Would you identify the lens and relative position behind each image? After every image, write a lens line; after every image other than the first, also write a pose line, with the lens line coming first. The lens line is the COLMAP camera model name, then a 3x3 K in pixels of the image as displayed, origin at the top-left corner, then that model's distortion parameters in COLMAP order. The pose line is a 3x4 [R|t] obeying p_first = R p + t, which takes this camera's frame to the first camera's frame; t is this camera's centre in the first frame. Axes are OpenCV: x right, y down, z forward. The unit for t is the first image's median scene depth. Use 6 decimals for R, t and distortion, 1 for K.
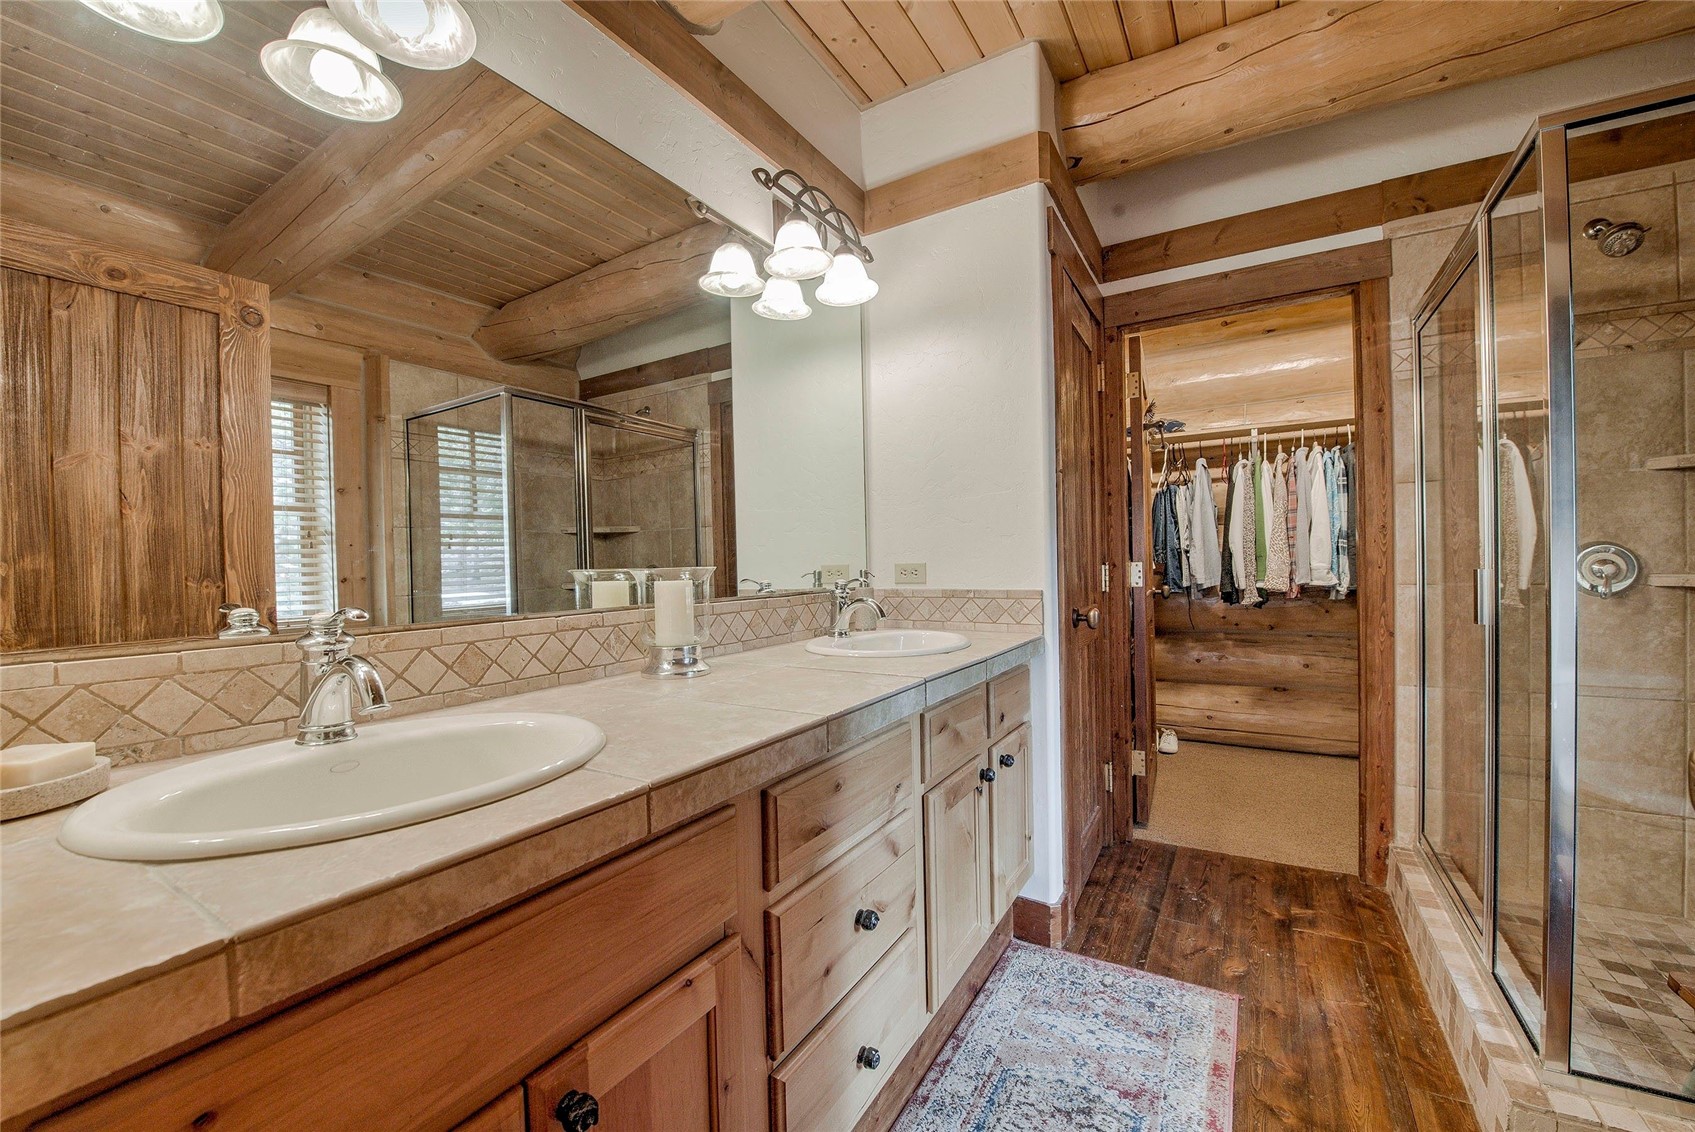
lens RADIAL K [[684.9, 0, 841.6], [0, 684.9, 568.6], [0, 0, 1]] dist [-0.013580, -0.002038]
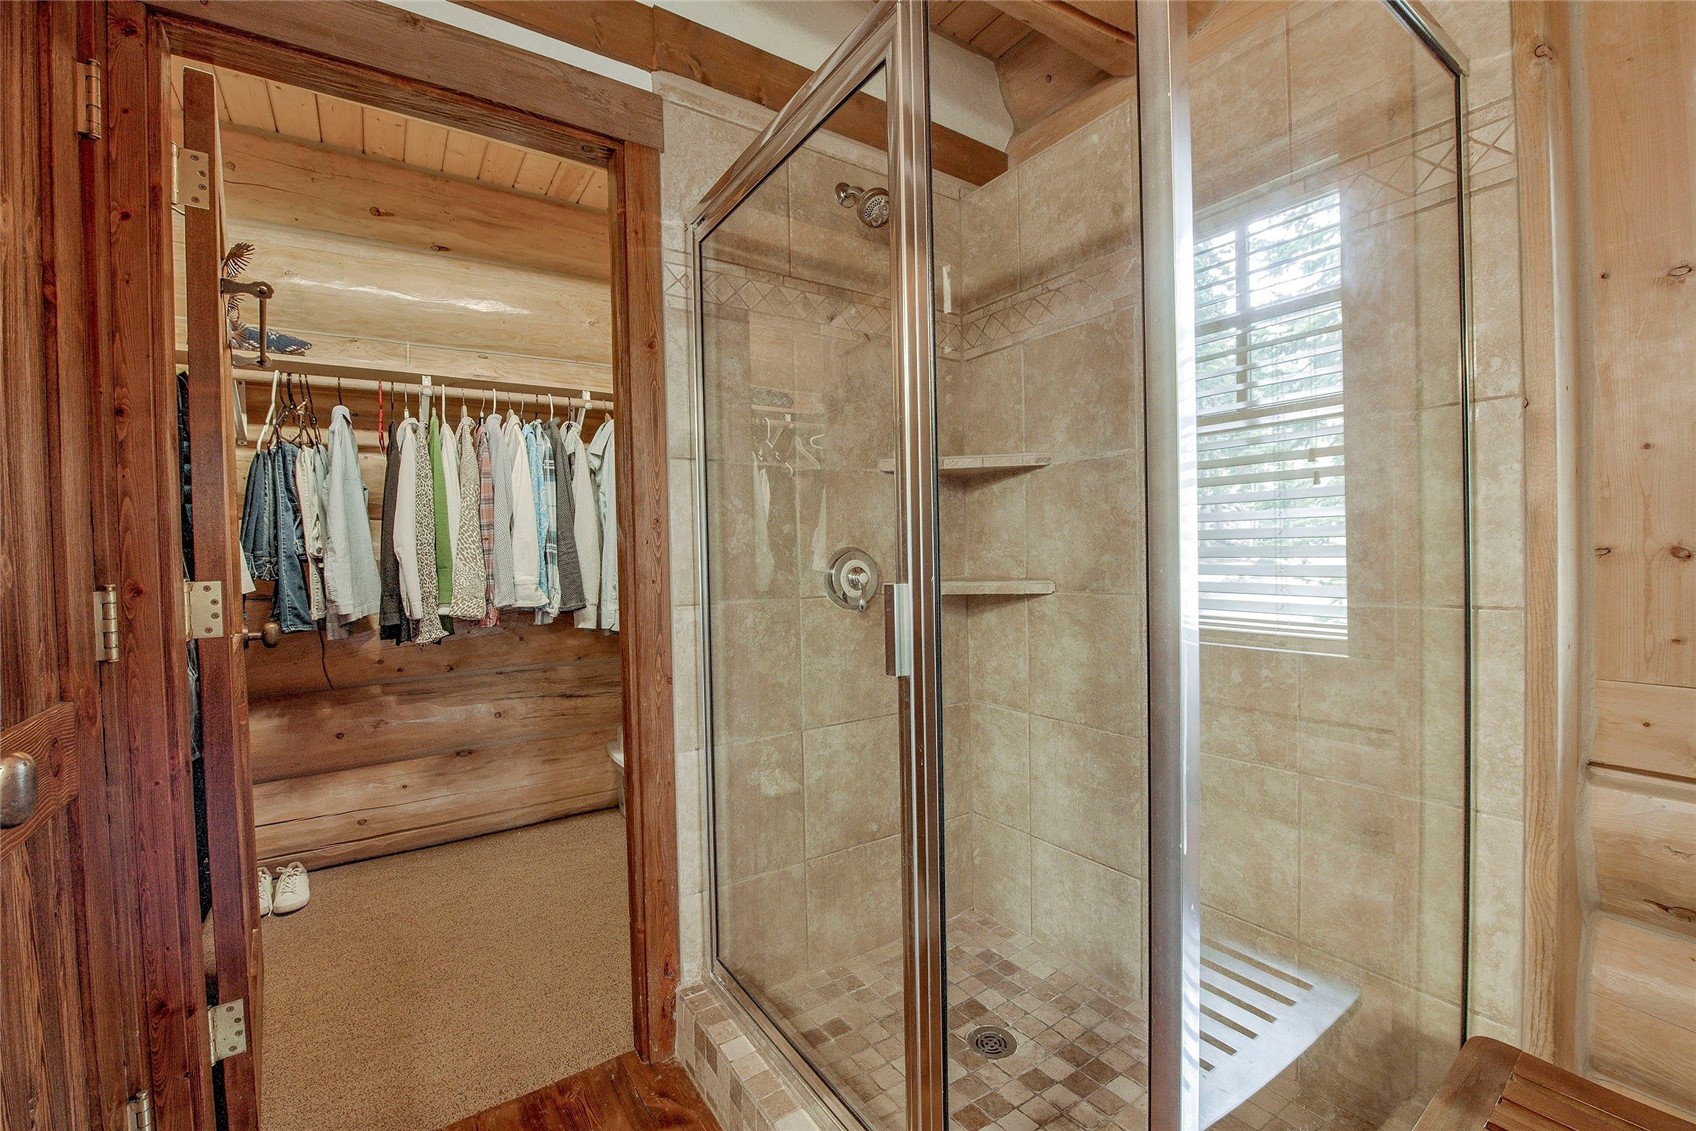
lens RADIAL K [[724.6, 0, 855.1], [0, 724.6, 569.0], [0, 0, 1]] dist [-0.013367, -0.002123]
pose [[0.428652, -0.007984, 0.903434, 0.160630], [0.023135, 0.999730, -0.002142, -0.005608], [-0.903173, 0.021819, 0.428721, 0.350716]]
